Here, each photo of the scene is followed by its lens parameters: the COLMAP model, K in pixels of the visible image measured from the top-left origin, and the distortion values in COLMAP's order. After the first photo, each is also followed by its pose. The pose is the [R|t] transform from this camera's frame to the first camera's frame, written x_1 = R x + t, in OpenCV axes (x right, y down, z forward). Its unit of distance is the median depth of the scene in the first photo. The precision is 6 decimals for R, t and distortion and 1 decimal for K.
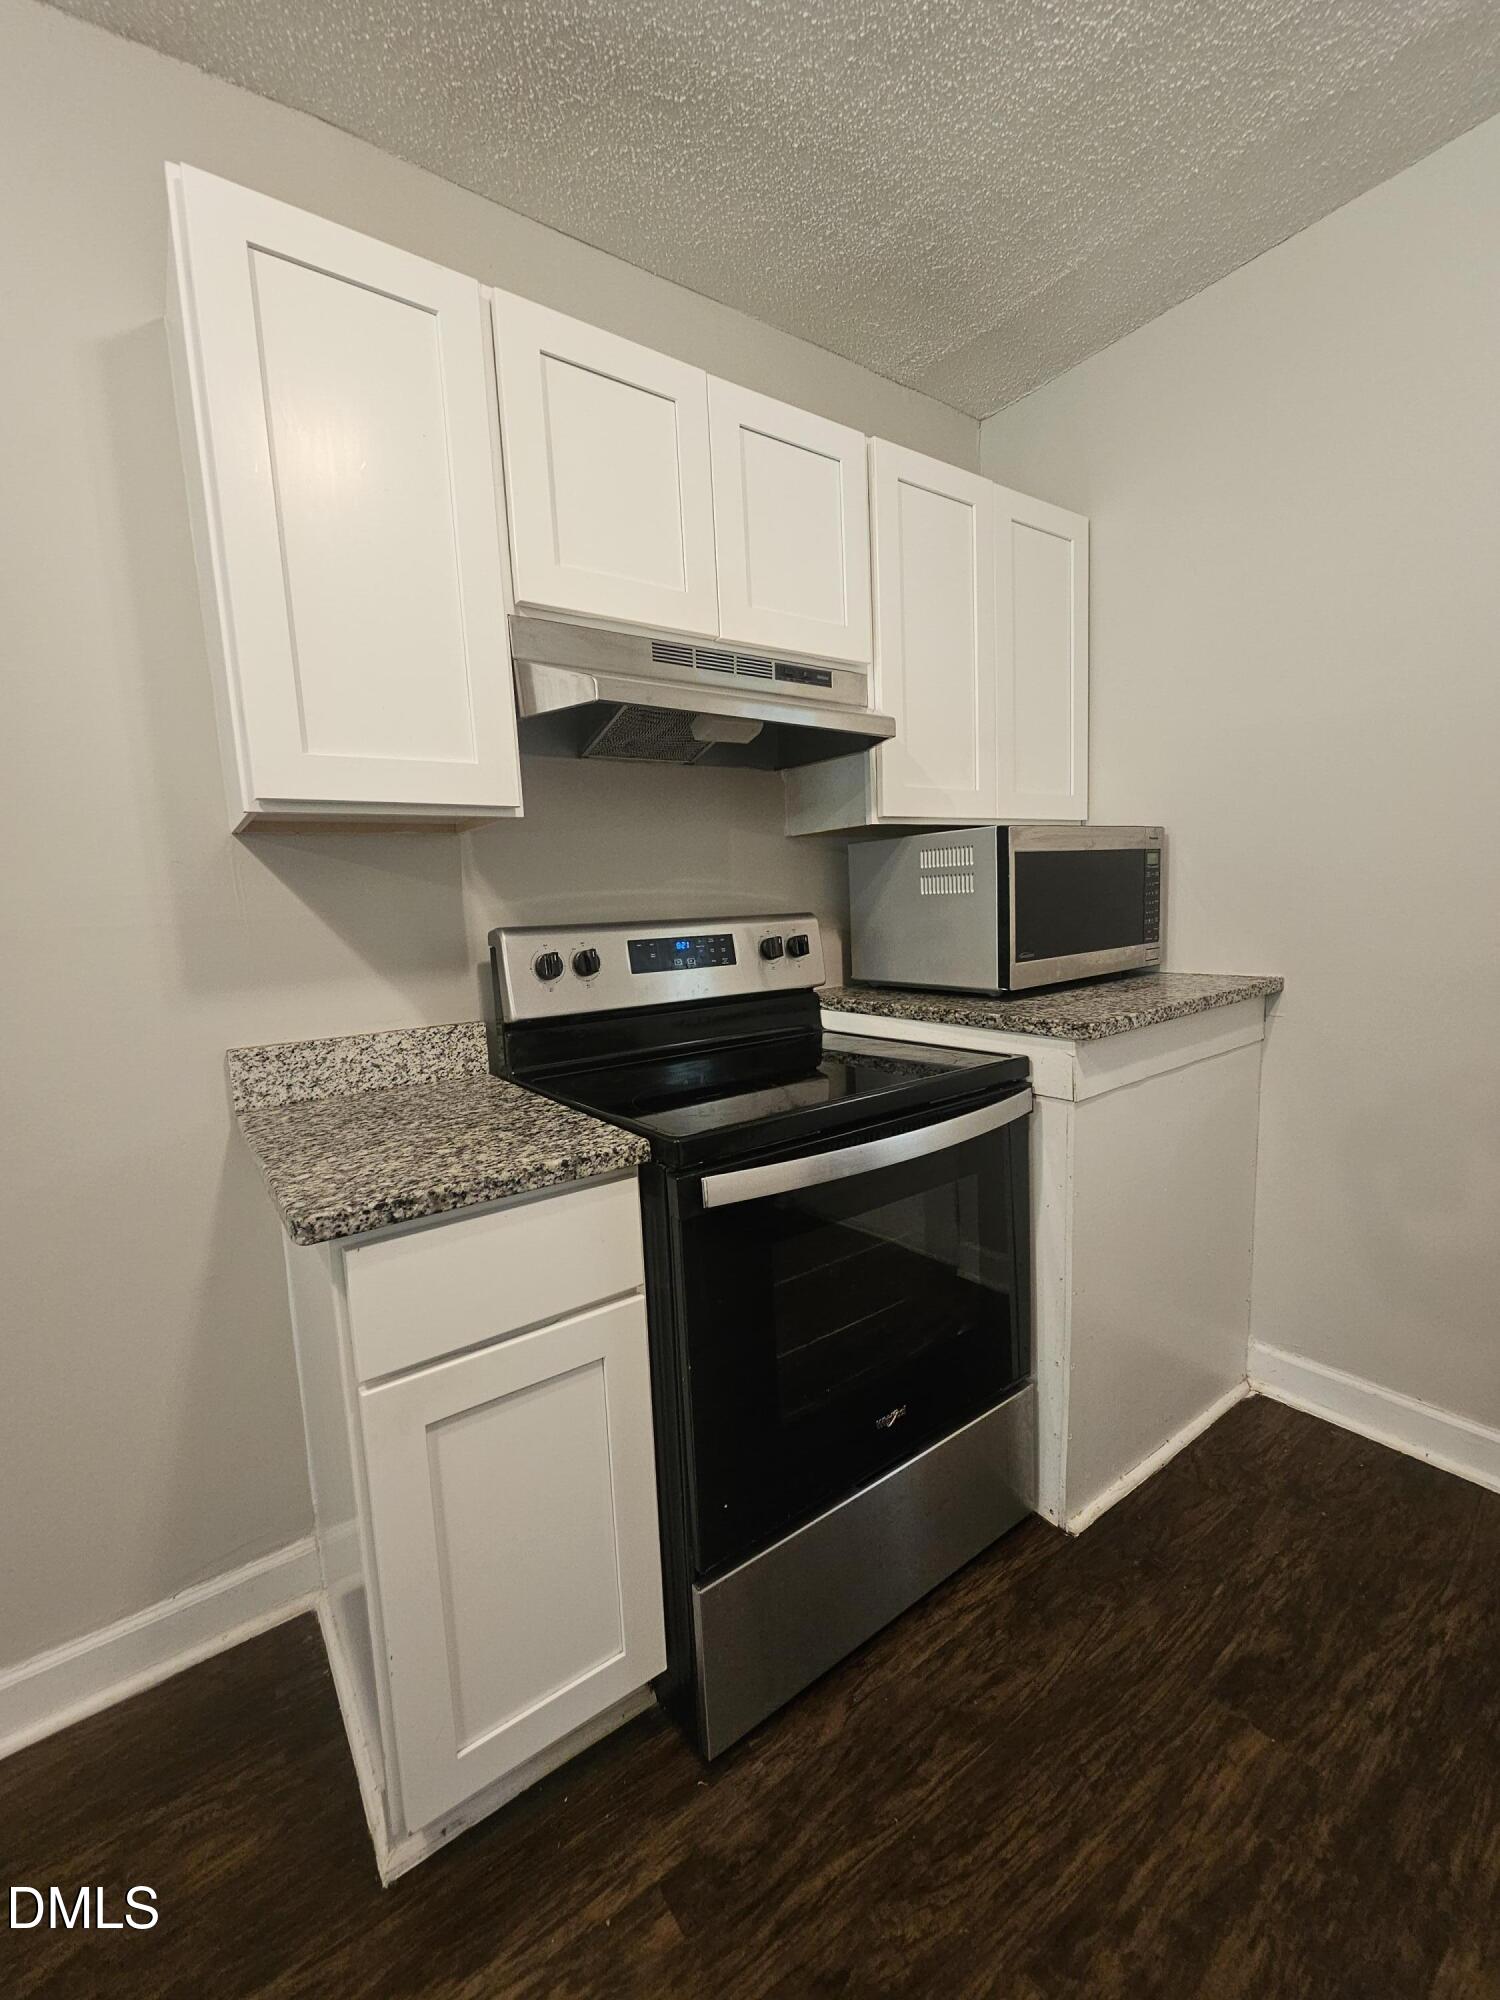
lens RADIAL K [[819.2, 0, 745.5], [0, 819.2, 1003.7], [0, 0, 1]] dist [0.000371, 0.001046]
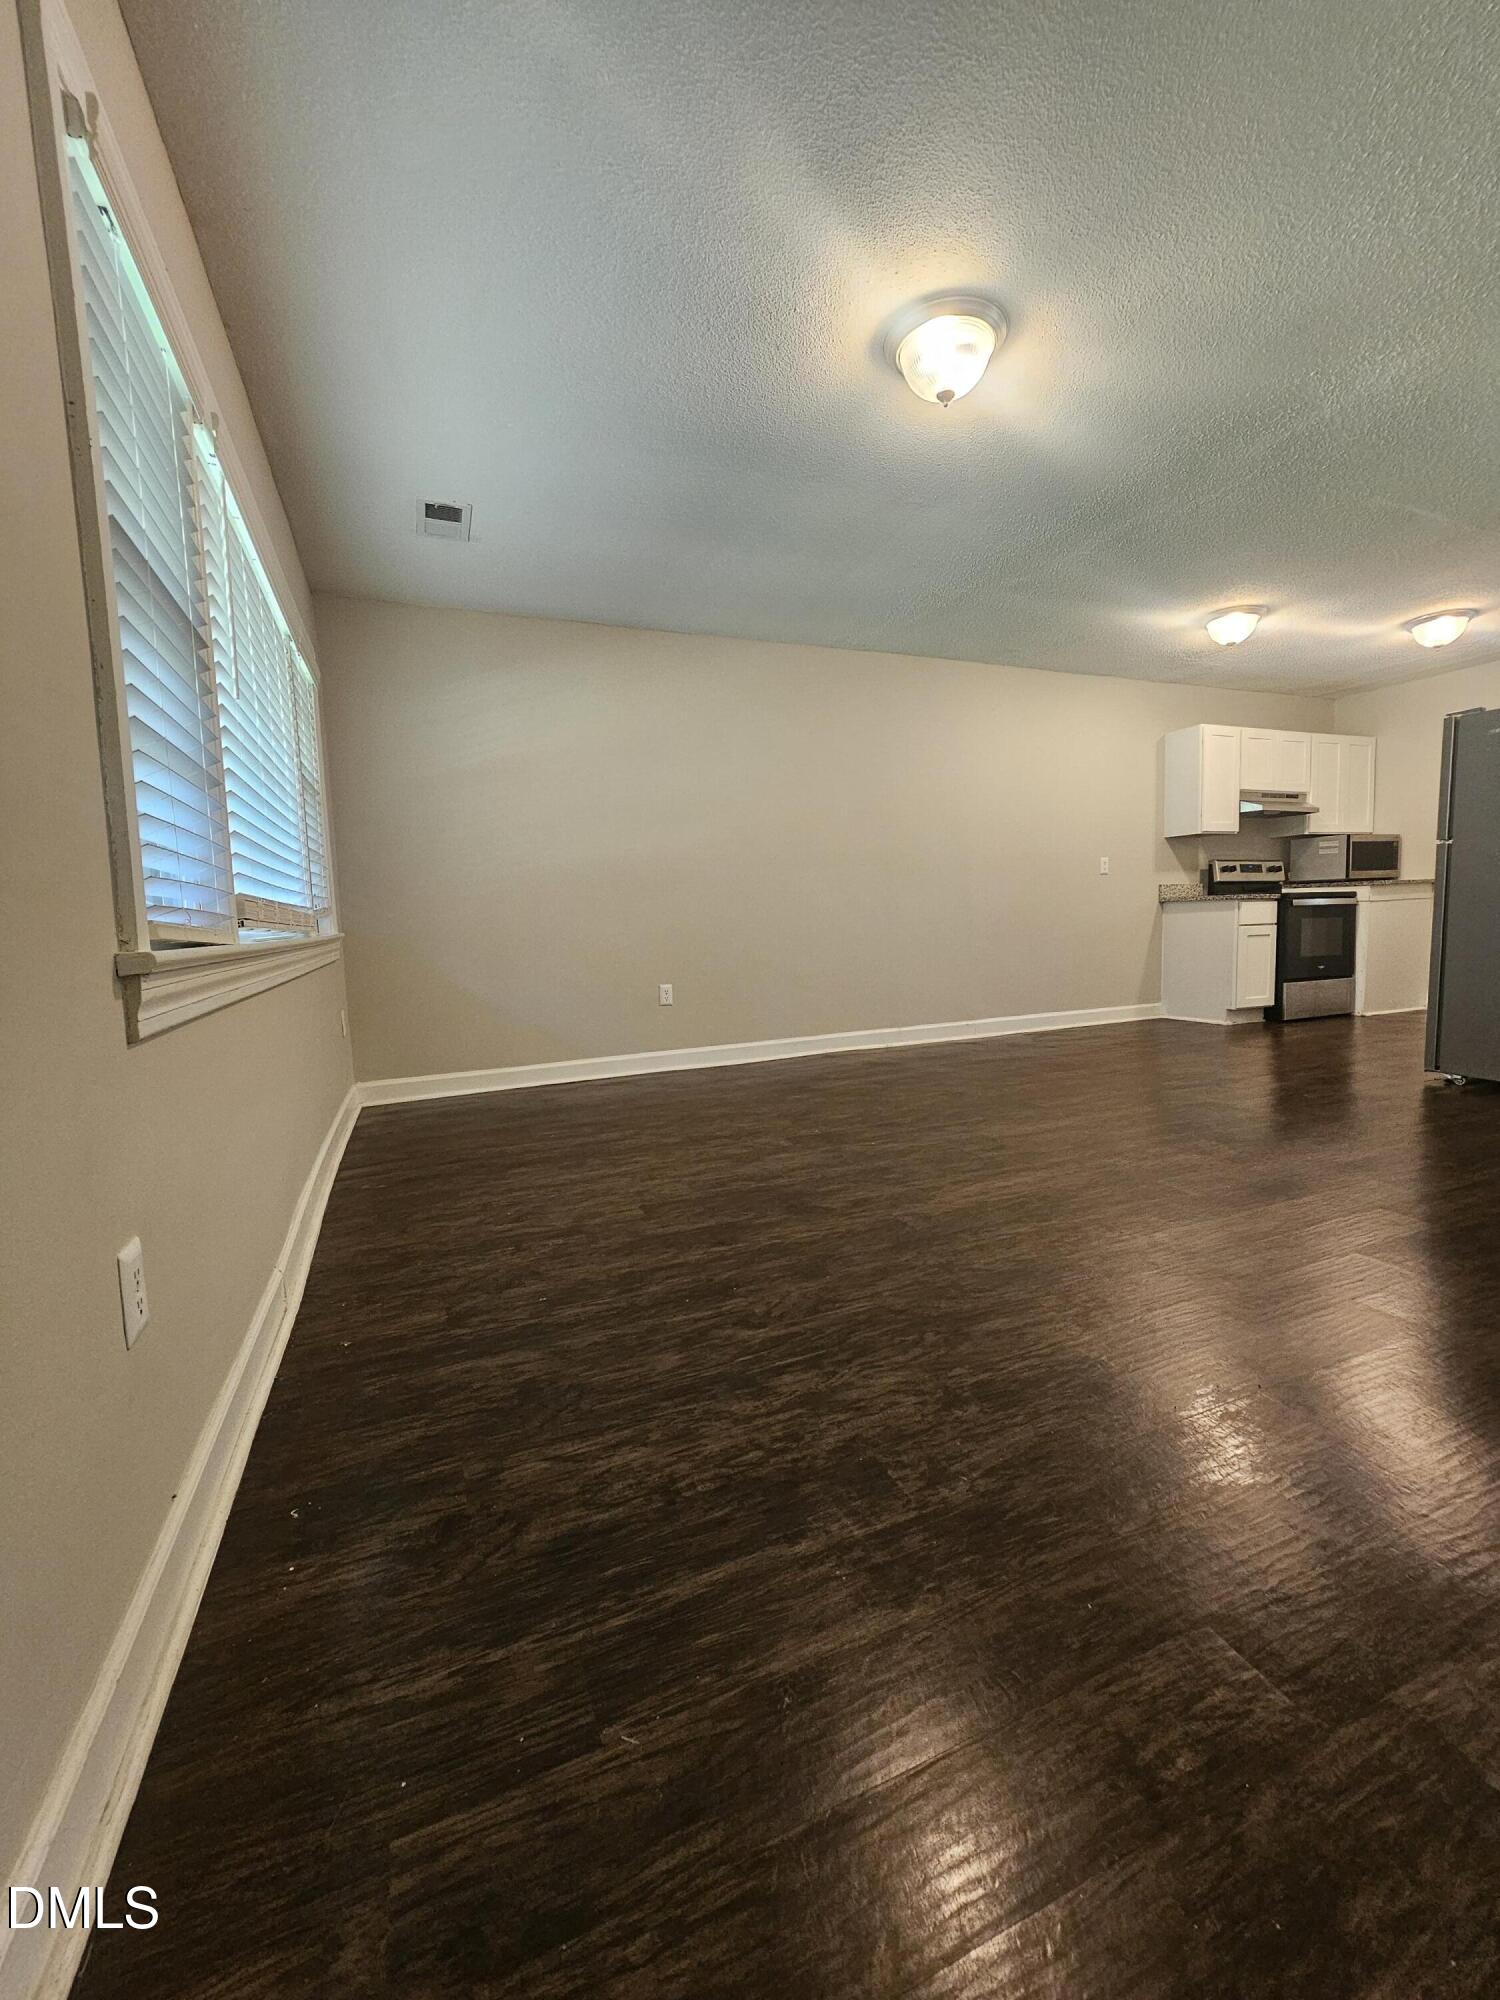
lens RADIAL K [[822.3, 0, 752.1], [0, 822.3, 985.4], [0, 0, 1]] dist [0.001480, 0.000071]
pose [[0.970616, 0.036846, -0.237795, -1.641788], [-0.044130, 0.998703, -0.025379, 0.799986], [0.236552, 0.035128, 0.970984, -3.807527]]
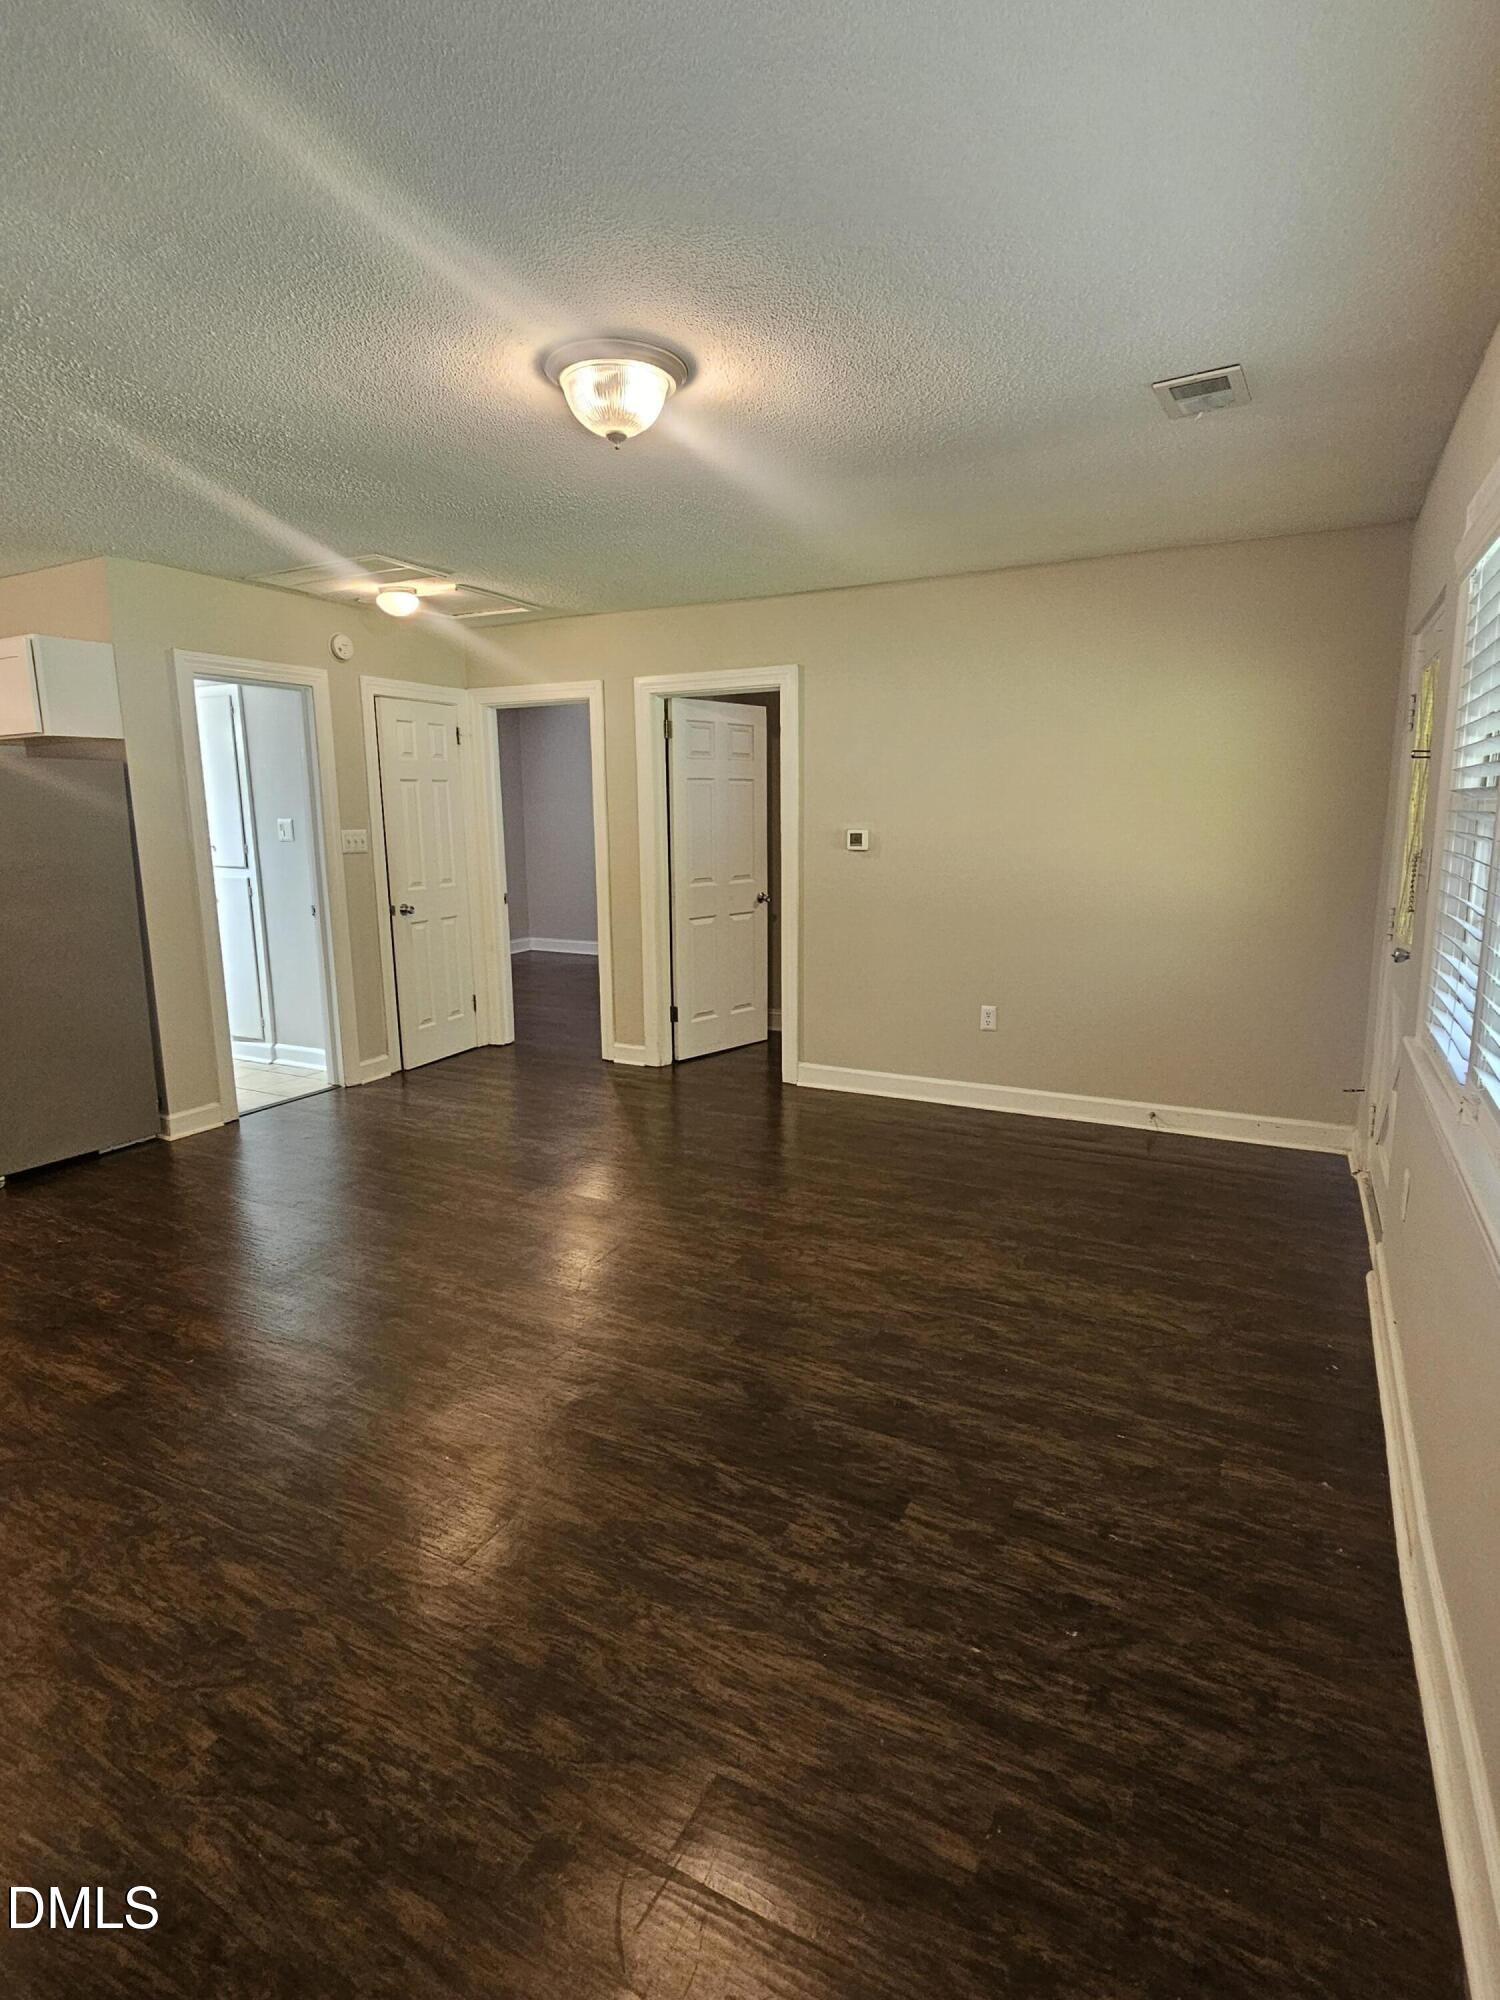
lens RADIAL K [[1017.7, 0, 775.5], [0, 1017.7, 976.7], [0, 0, 1]] dist [-0.003321, -0.001598]
pose [[-0.457838, -0.092544, 0.884206, -3.459515], [0.142100, 0.974163, 0.175538, 0.195092], [-0.877606, 0.206014, -0.432858, -1.434300]]
